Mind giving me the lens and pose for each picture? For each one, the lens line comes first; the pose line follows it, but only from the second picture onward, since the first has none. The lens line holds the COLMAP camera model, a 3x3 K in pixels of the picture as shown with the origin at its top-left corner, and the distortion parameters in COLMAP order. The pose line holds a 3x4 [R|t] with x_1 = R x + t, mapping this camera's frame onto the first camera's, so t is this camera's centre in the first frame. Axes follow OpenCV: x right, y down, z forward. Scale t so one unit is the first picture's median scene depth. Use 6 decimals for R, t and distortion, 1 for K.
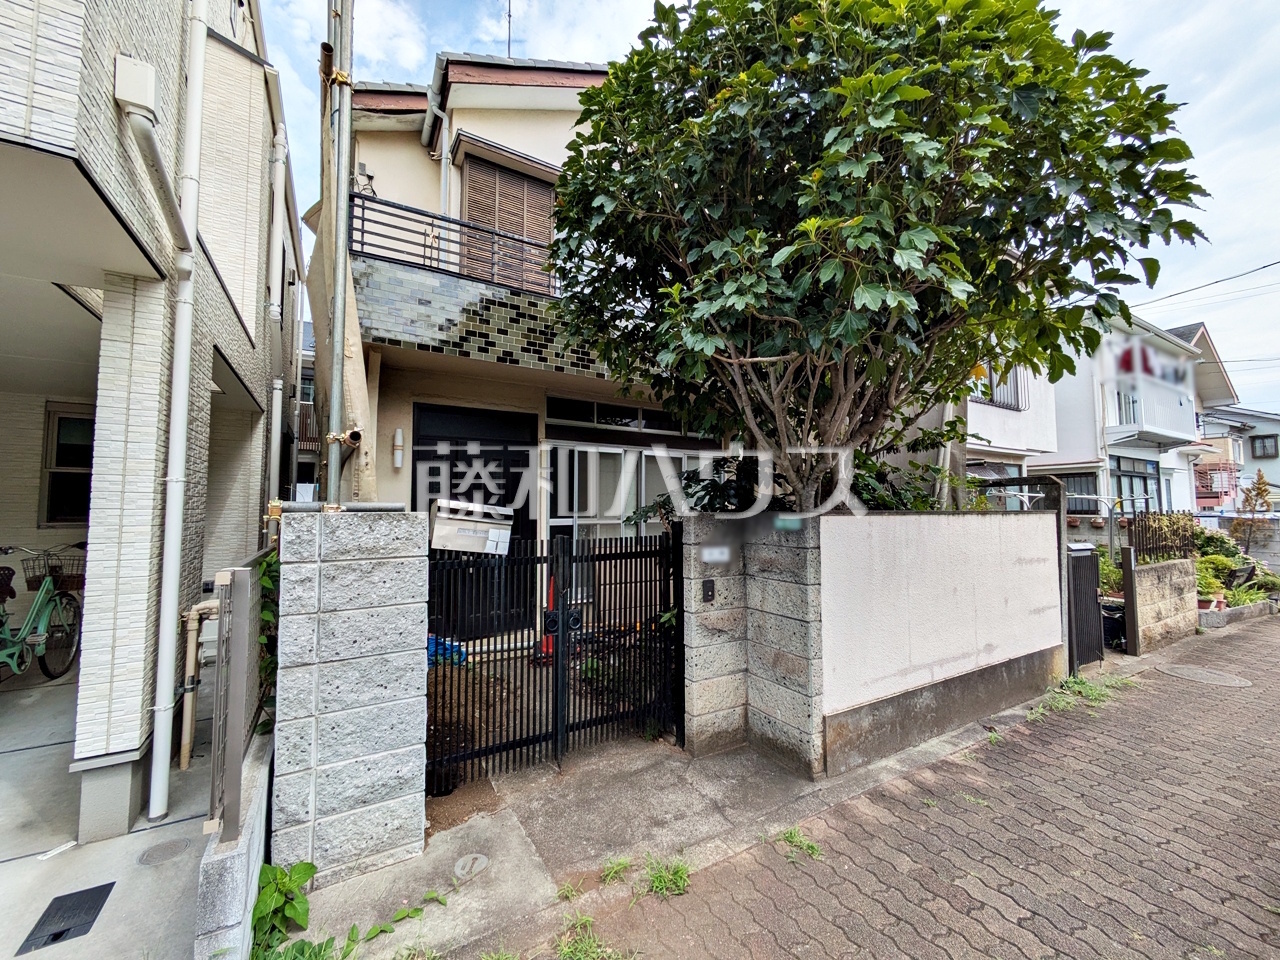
lens RADIAL K [[505.3, 0, 639.8], [0, 505.3, 480.8], [0, 0, 1]] dist [-0.002008, 0.003203]
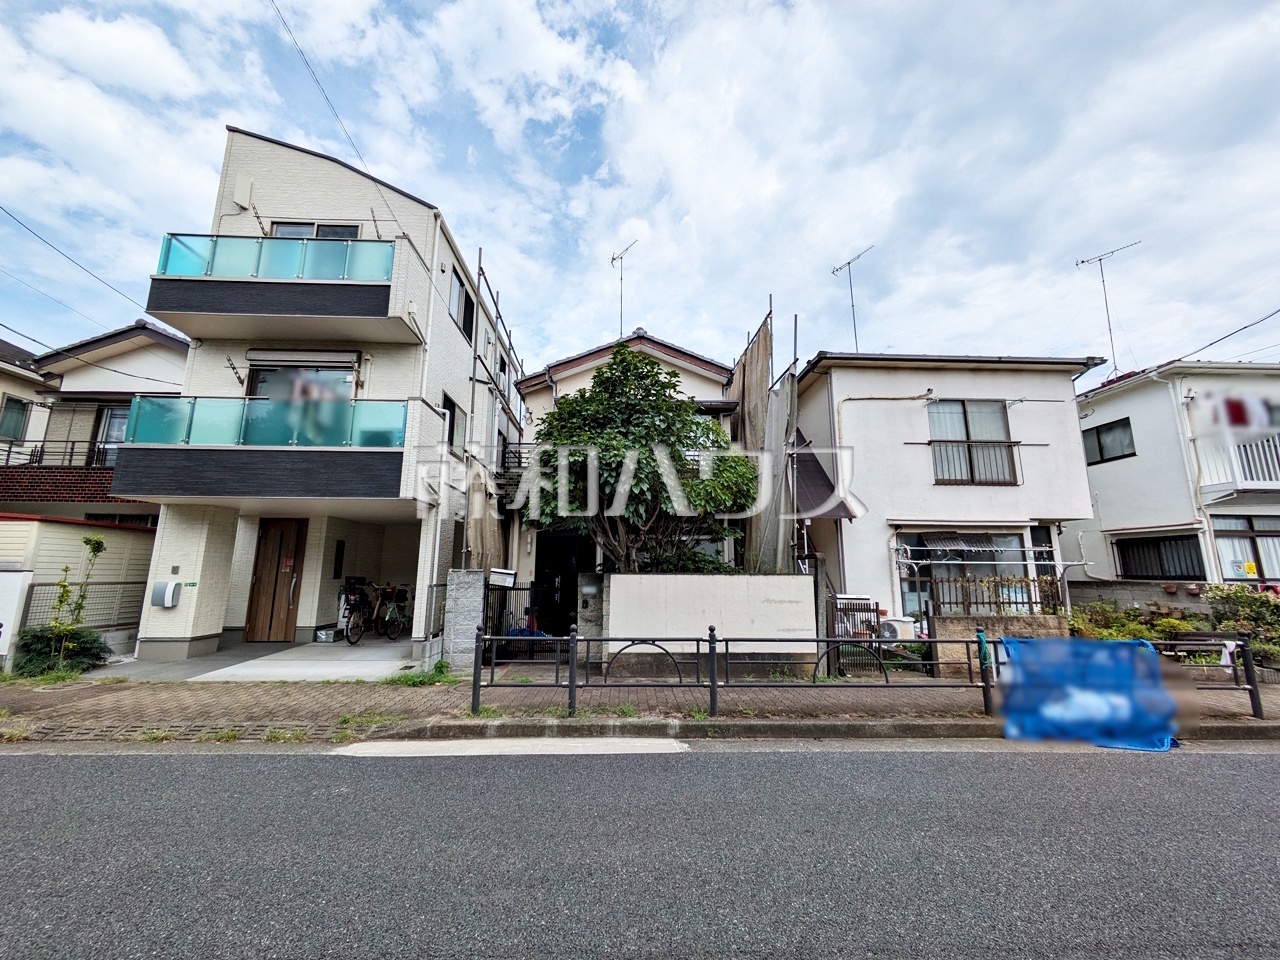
lens RADIAL K [[505.3, 0, 641.0], [0, 505.3, 478.2], [0, 0, 1]] dist [-0.002008, 0.003203]
pose [[0.878979, -0.082969, -0.469587, 1.780291], [0.022231, 0.990806, -0.133449, -0.072265], [0.476342, 0.106859, 0.872742, -1.269403]]
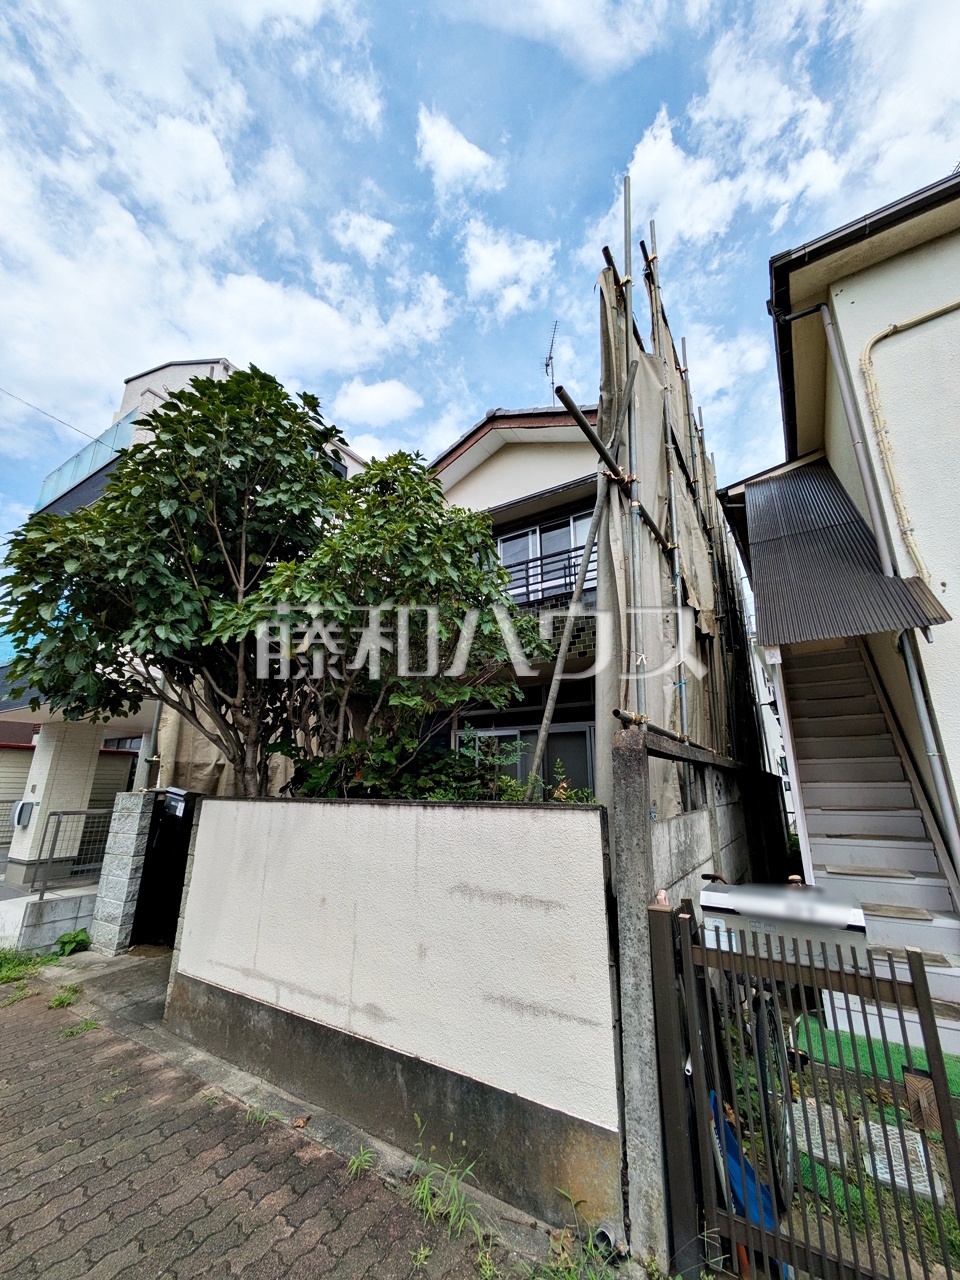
lens RADIAL K [[505.3, 0, 481.5], [0, 505.3, 638.4], [0, 0, 1]] dist [-0.002008, 0.003203]
pose [[0.449537, -0.248597, -0.857972, 1.920898], [0.050121, 0.966000, -0.253637, 0.033833], [0.891855, 0.071017, 0.446712, 1.039000]]
